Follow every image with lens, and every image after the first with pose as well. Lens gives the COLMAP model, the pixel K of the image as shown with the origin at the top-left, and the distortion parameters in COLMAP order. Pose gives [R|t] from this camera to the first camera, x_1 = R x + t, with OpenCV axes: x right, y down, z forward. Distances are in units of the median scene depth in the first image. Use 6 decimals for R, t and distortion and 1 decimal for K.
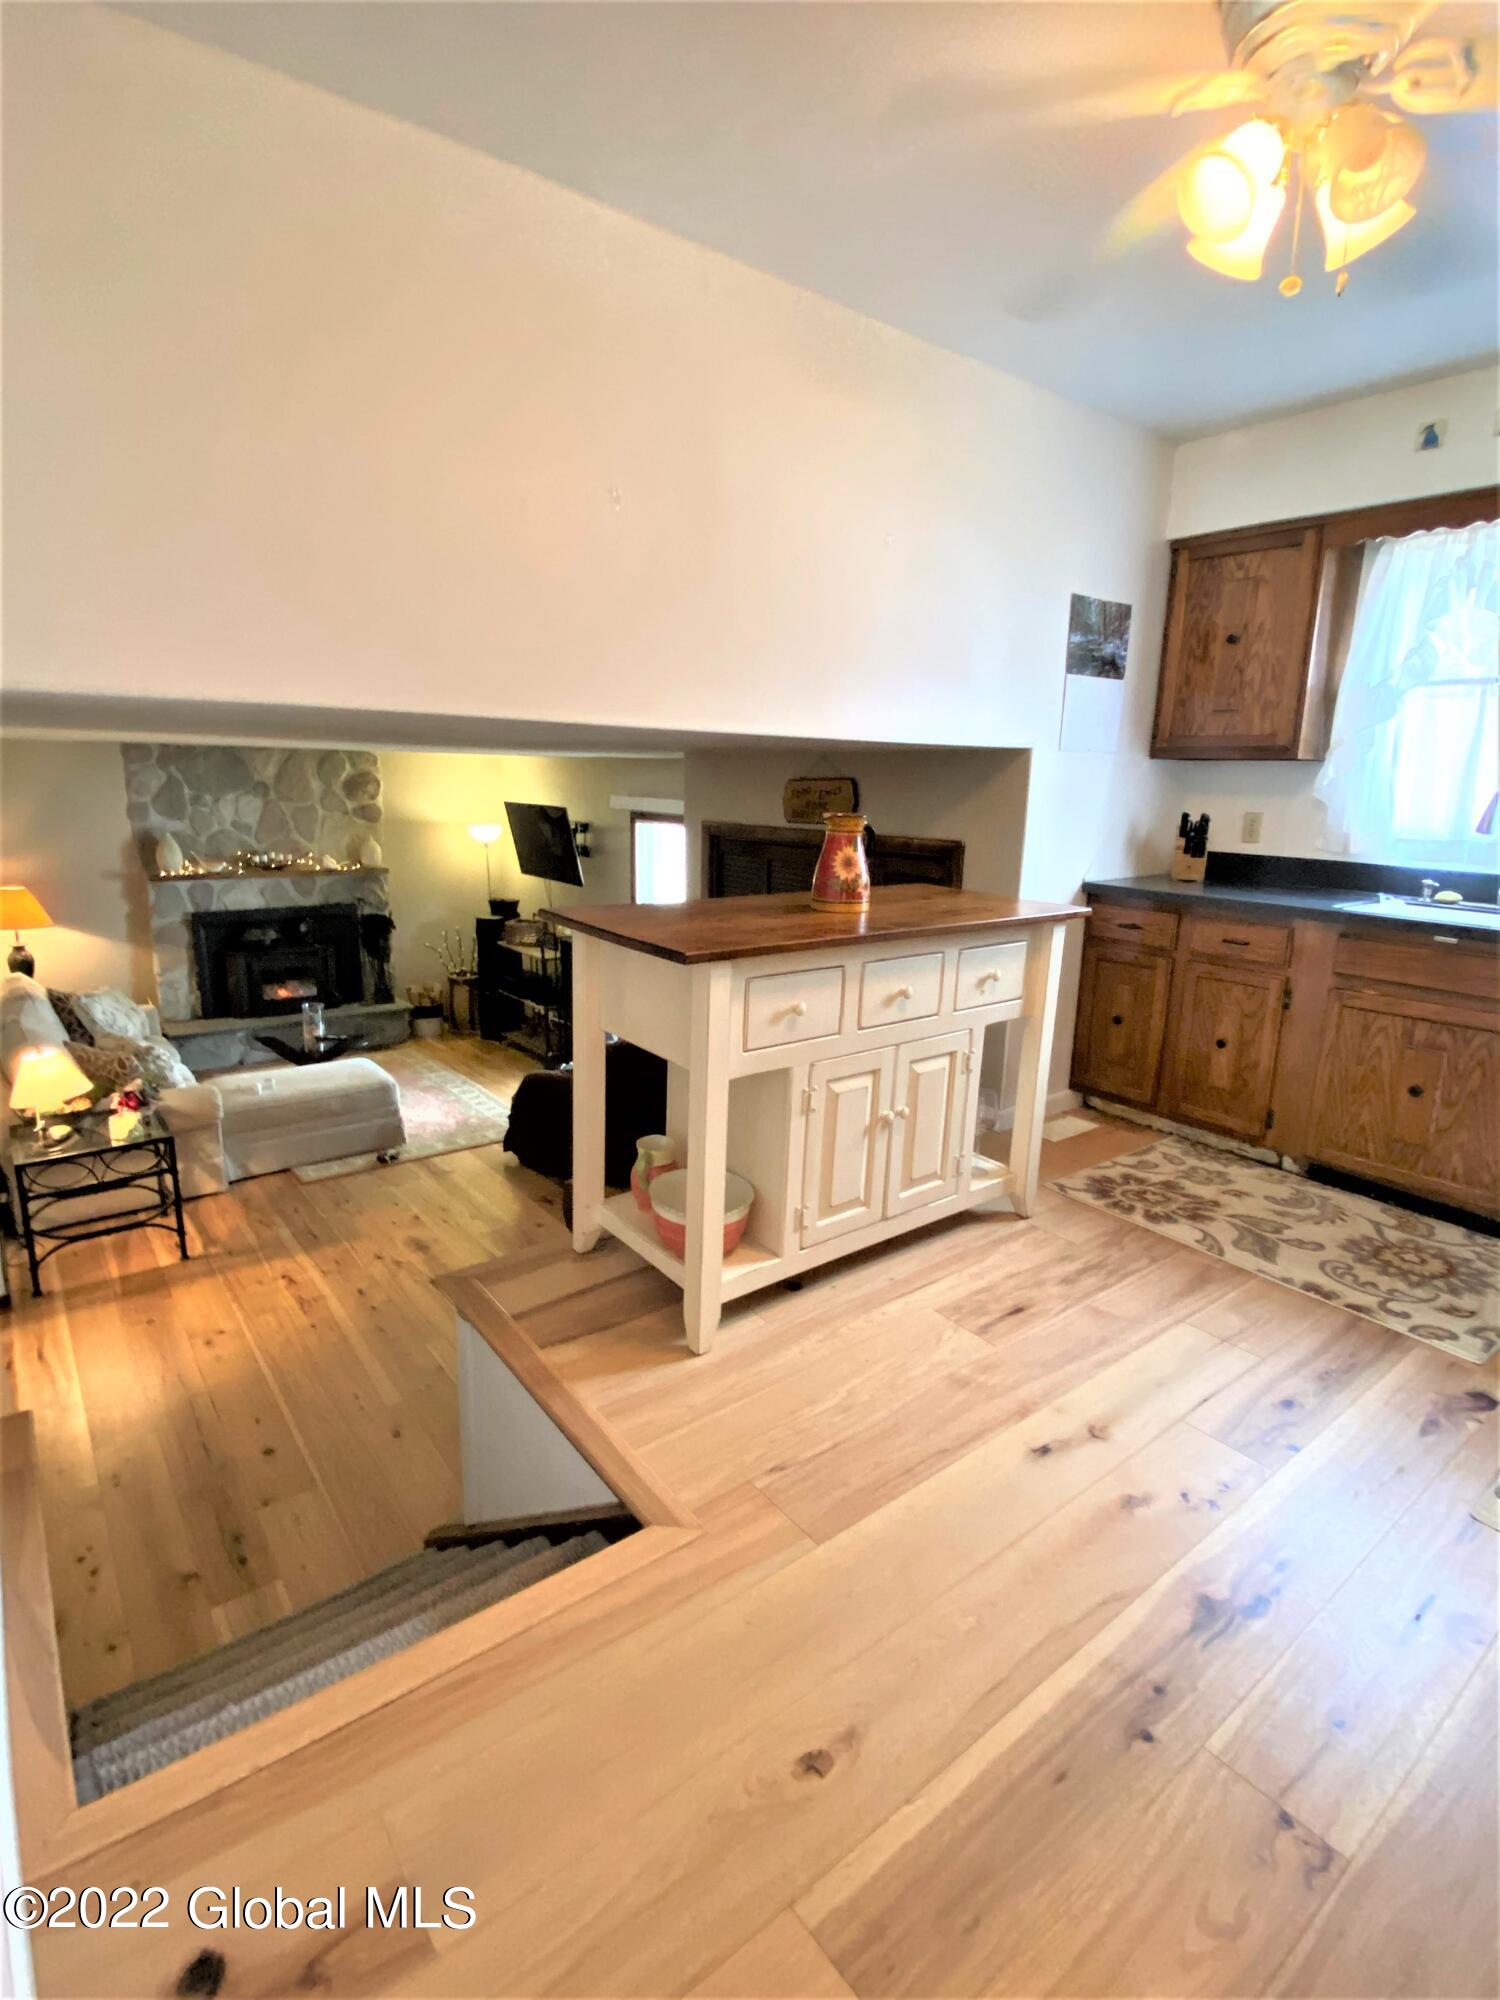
lens RADIAL K [[983.5, 0, 750.8], [0, 983.5, 979.1], [0, 0, 1]] dist [0.086565, -0.074883]
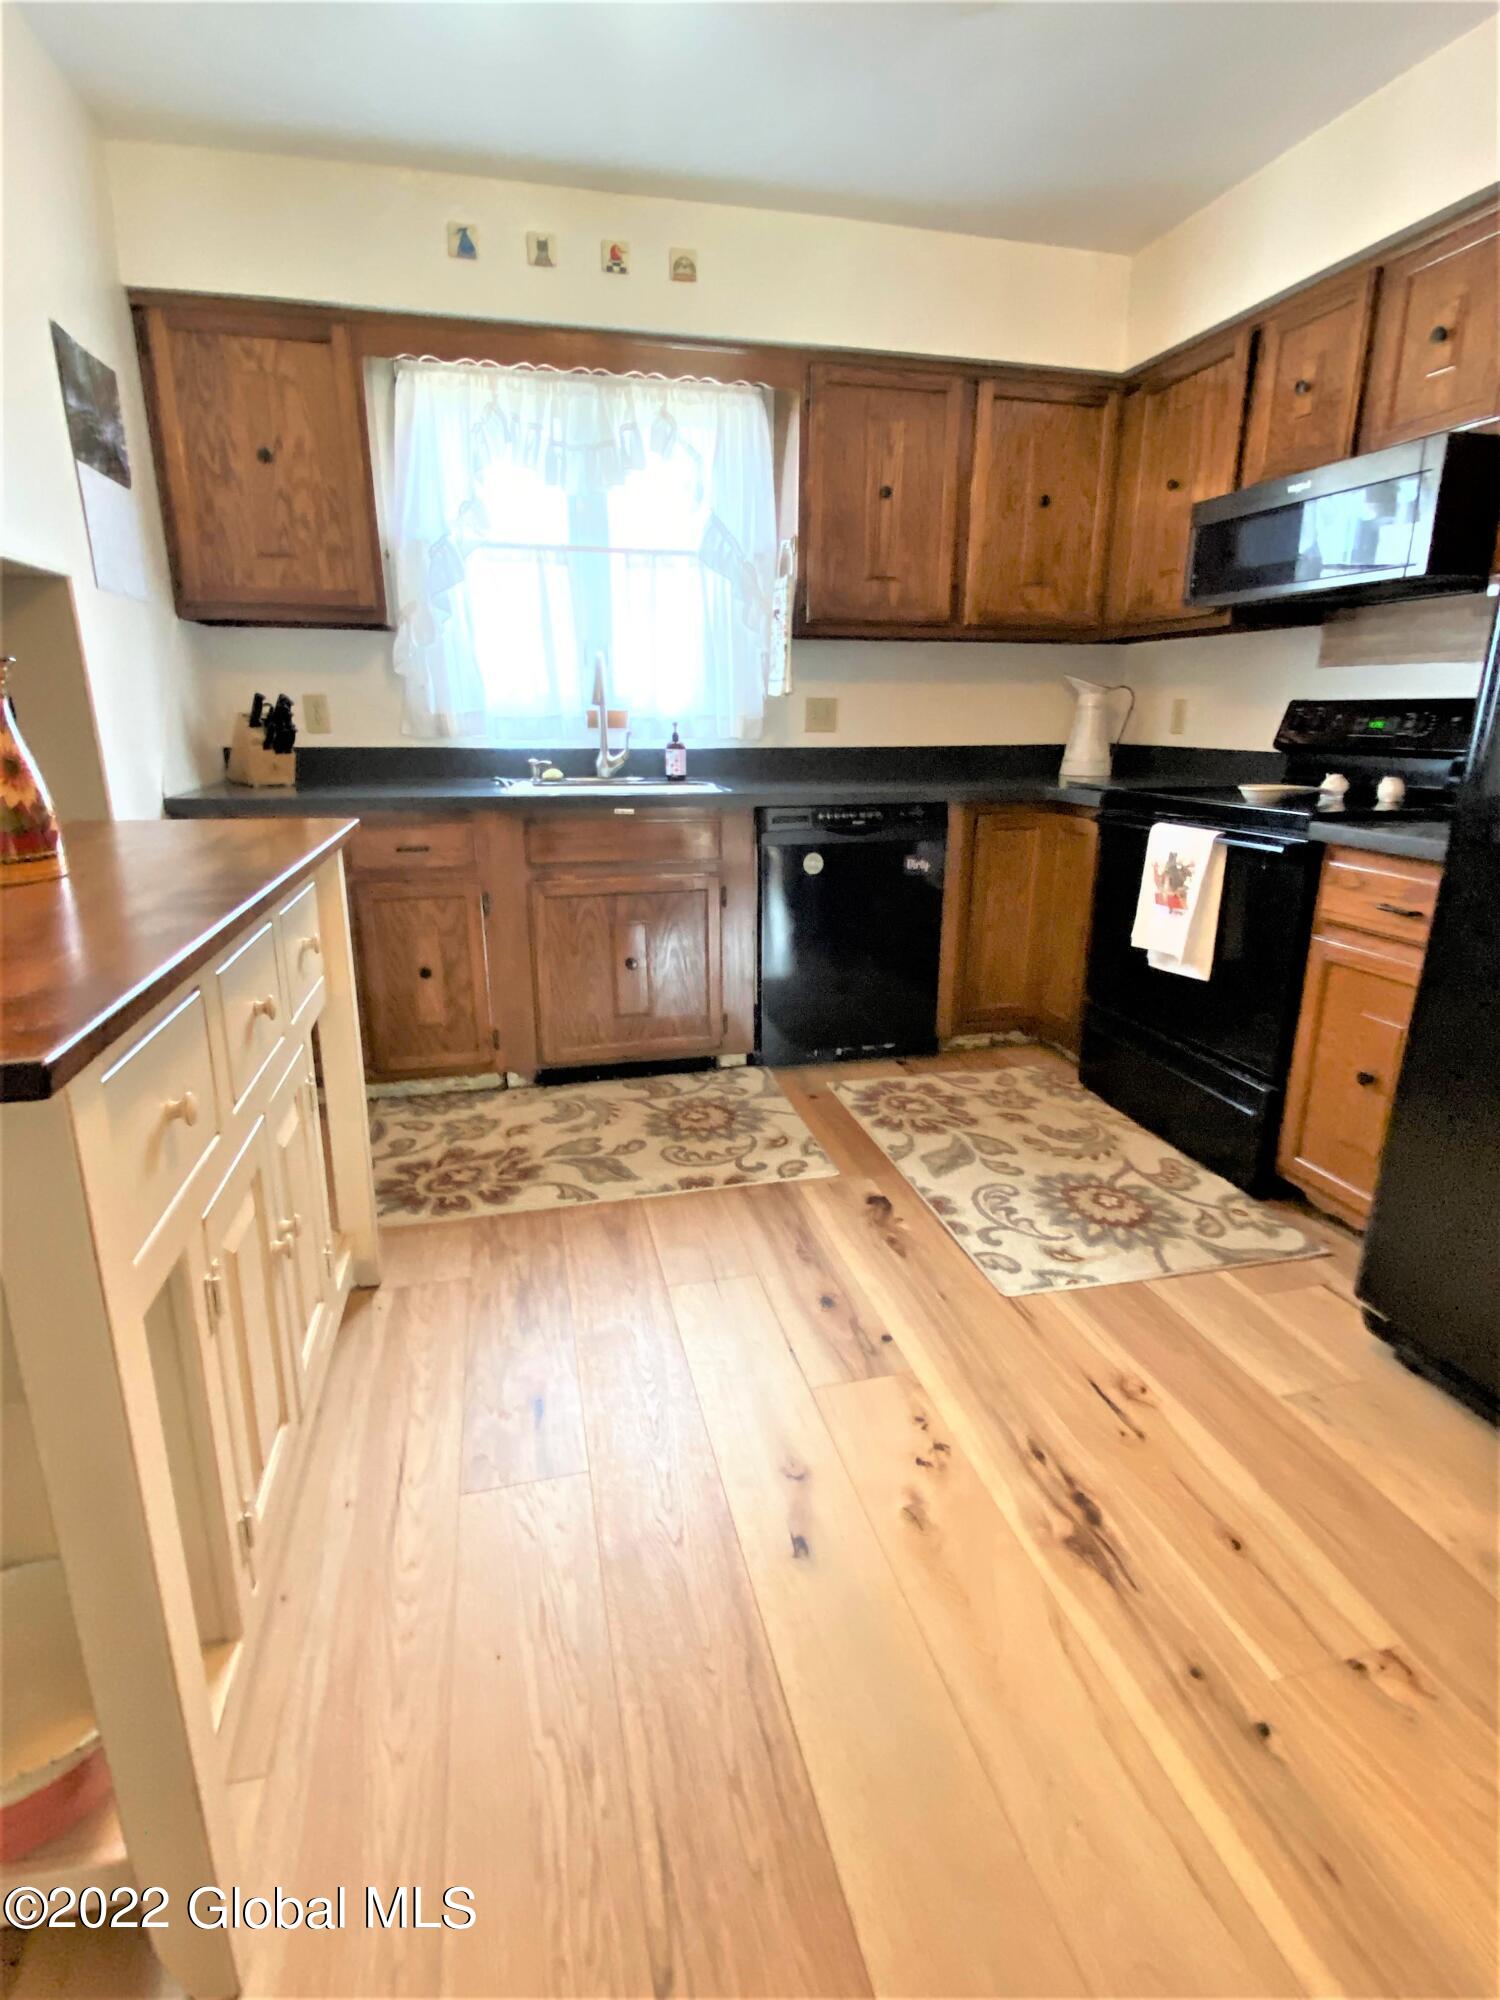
lens RADIAL K [[983.5, 0, 750.8], [0, 983.5, 979.1], [0, 0, 1]] dist [0.086565, -0.074883]
pose [[0.405310, -0.263325, 0.875434, -0.159075], [0.197056, 0.960270, 0.197609, -0.044815], [-0.892689, 0.092416, 0.441097, 0.437248]]
